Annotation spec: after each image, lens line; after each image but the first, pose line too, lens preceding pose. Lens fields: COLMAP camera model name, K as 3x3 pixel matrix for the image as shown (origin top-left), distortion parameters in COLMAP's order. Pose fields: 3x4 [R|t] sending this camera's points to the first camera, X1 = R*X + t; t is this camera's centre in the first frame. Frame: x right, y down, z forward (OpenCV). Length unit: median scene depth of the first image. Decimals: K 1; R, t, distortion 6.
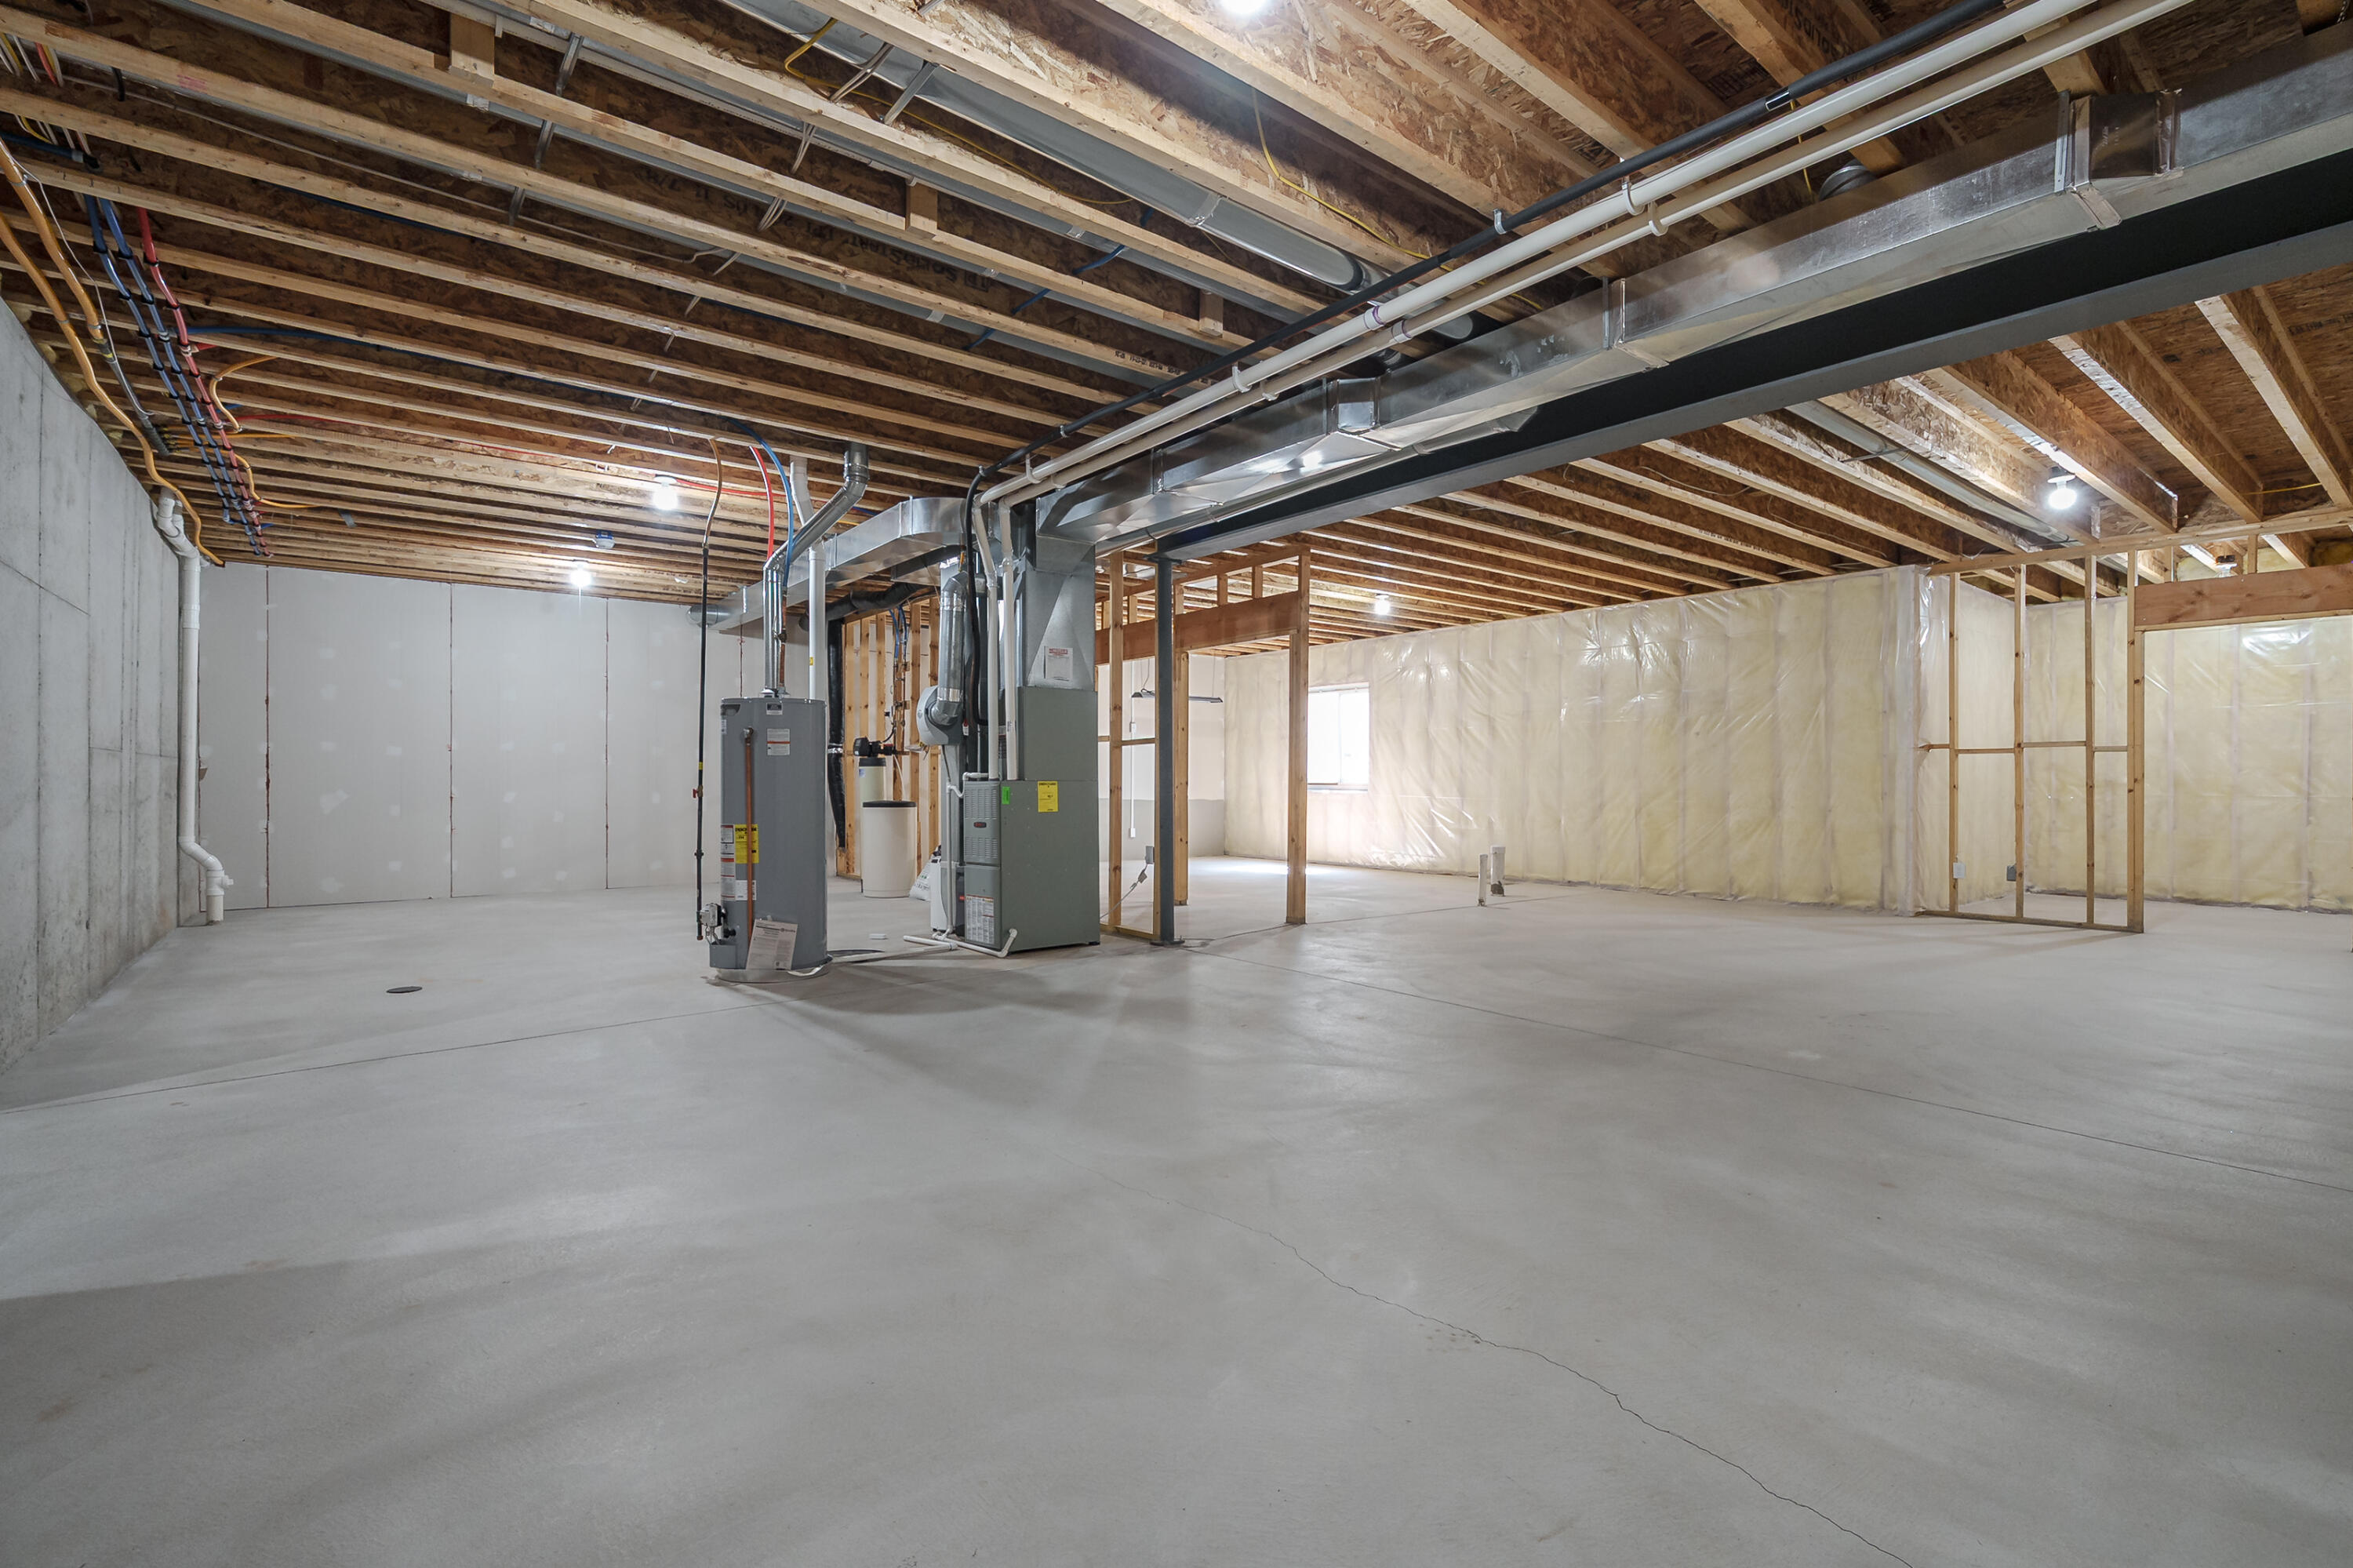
lens RADIAL K [[1070.3, 0, 1168.6], [0, 1070.3, 779.1], [0, 0, 1]] dist [-0.005892, 0.001922]
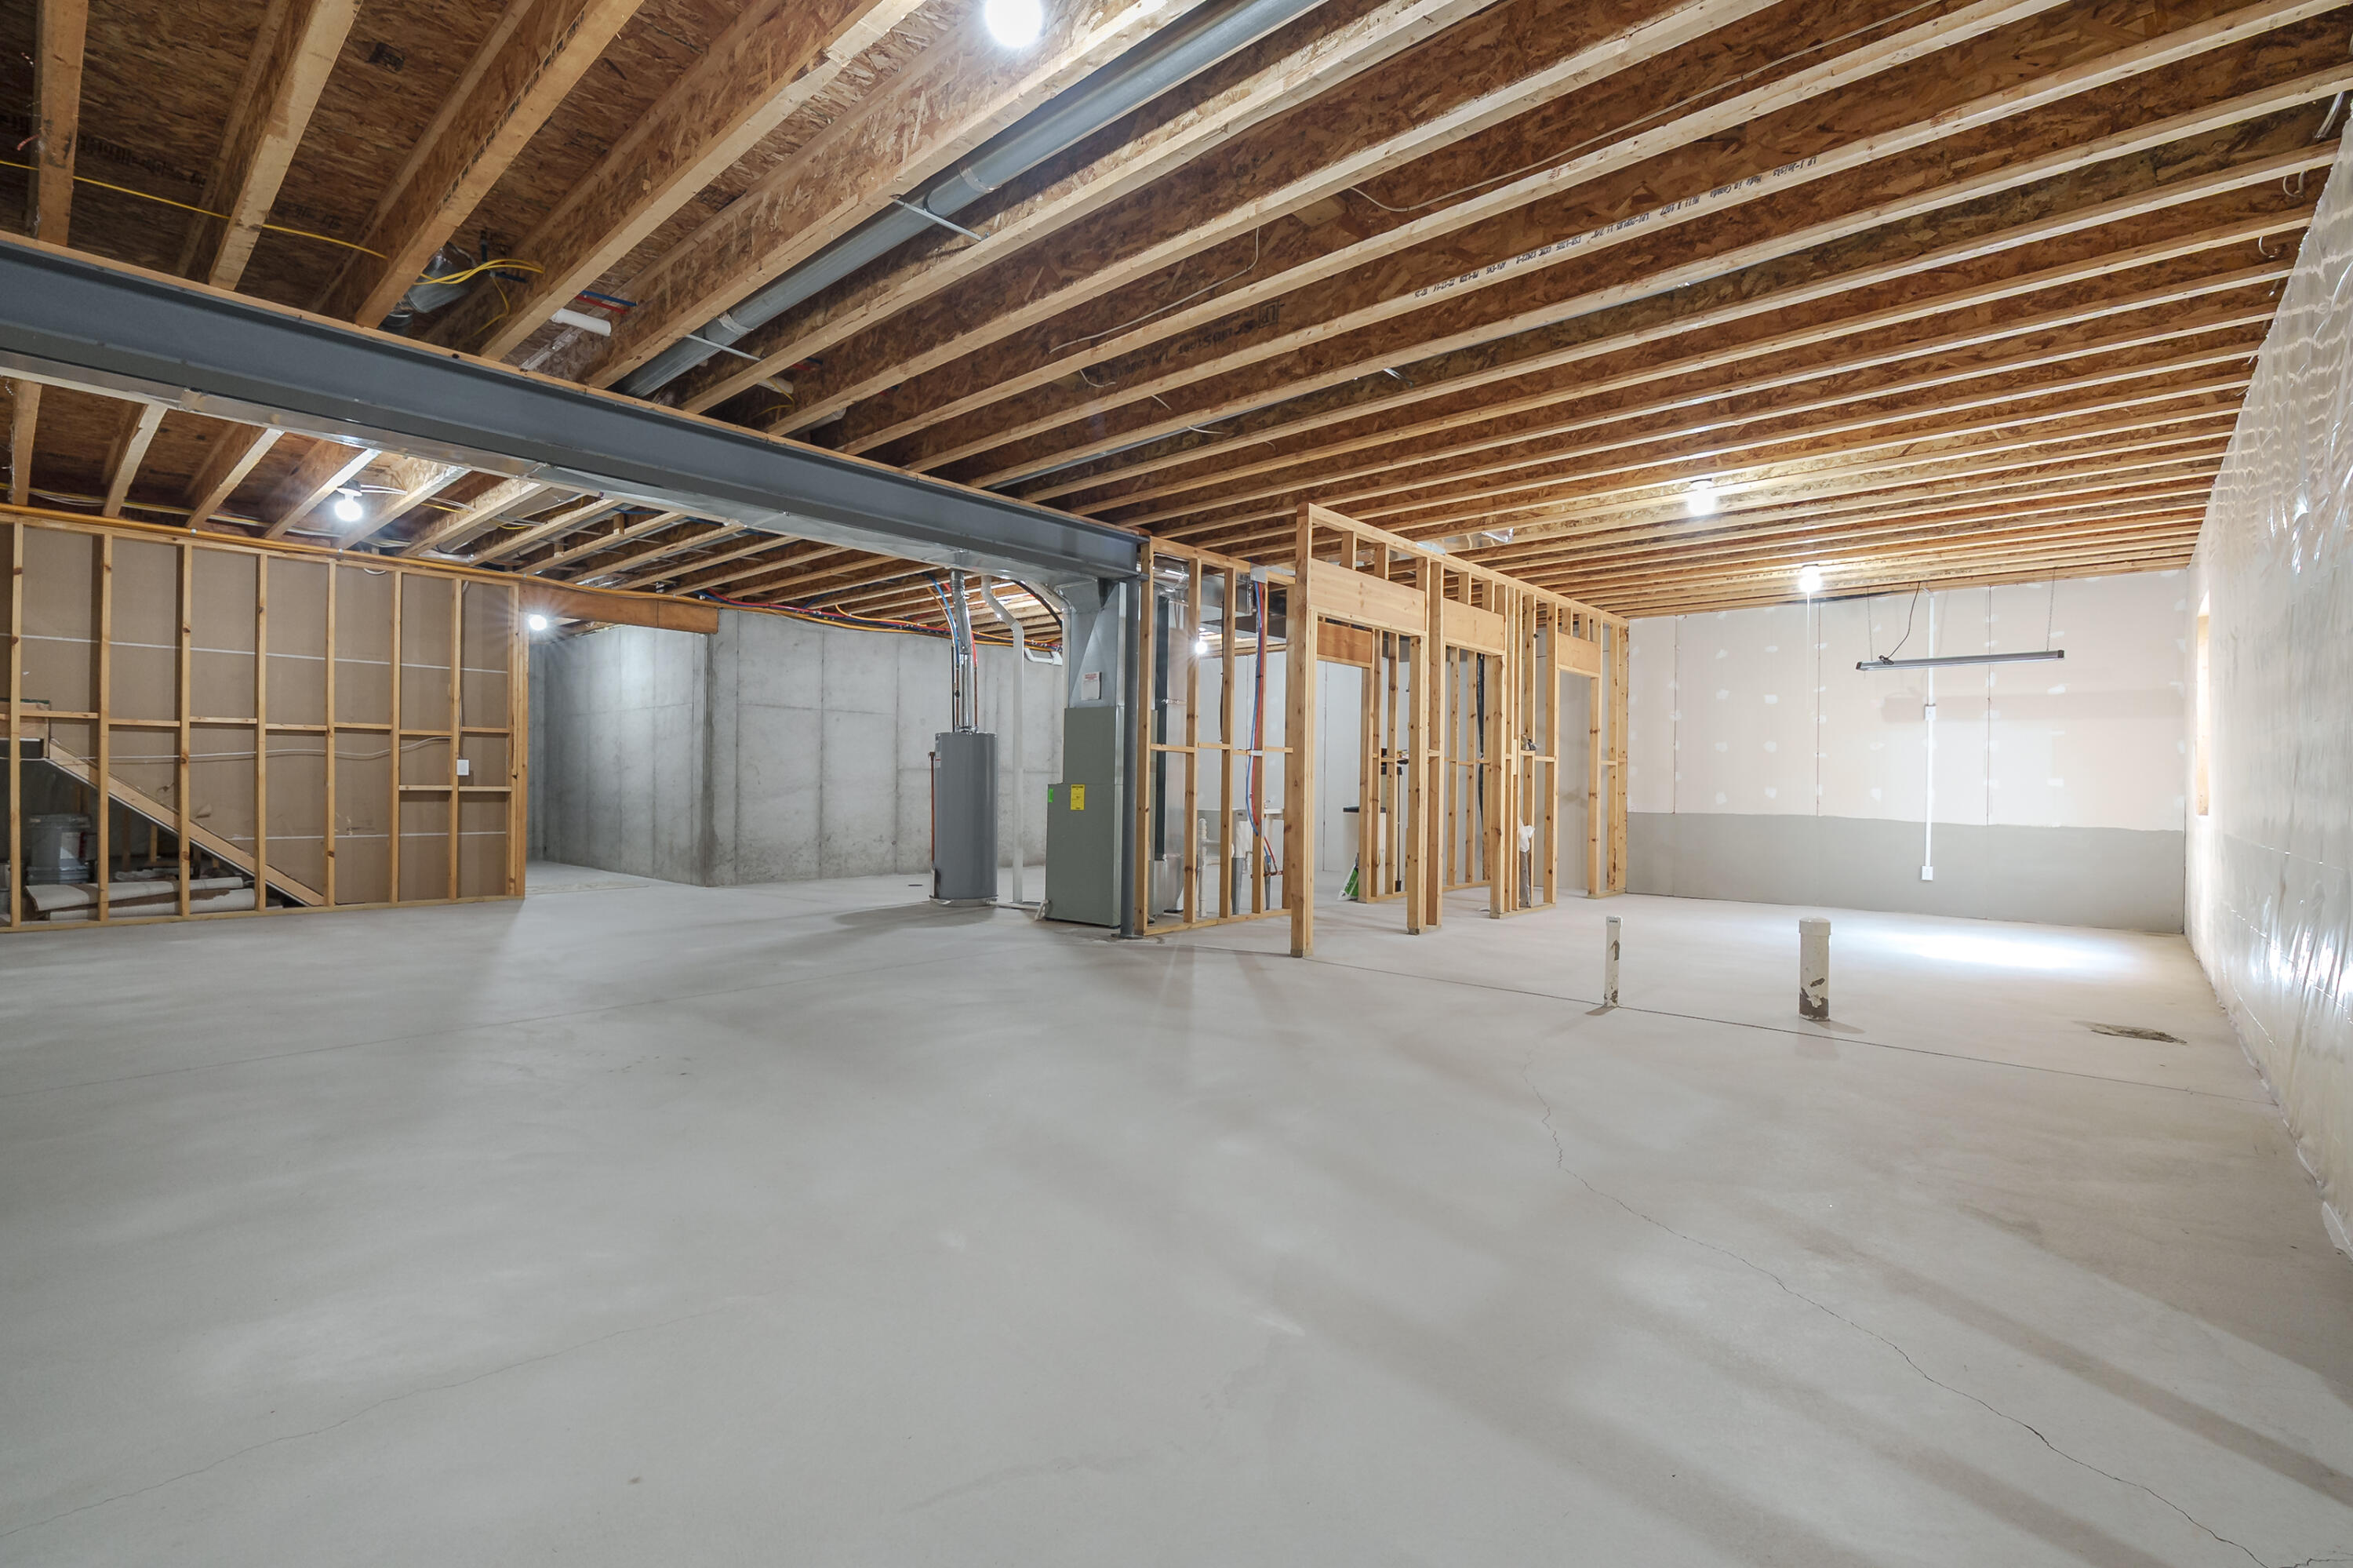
lens RADIAL K [[1070.3, 0, 1169.9], [0, 1070.3, 787.0], [0, 0, 1]] dist [-0.005892, 0.001922]
pose [[0.153374, 0.006461, -0.988147, 1.089729], [-0.005079, 0.999971, 0.005750, -0.002674], [0.988155, 0.004137, 0.153402, 0.903898]]
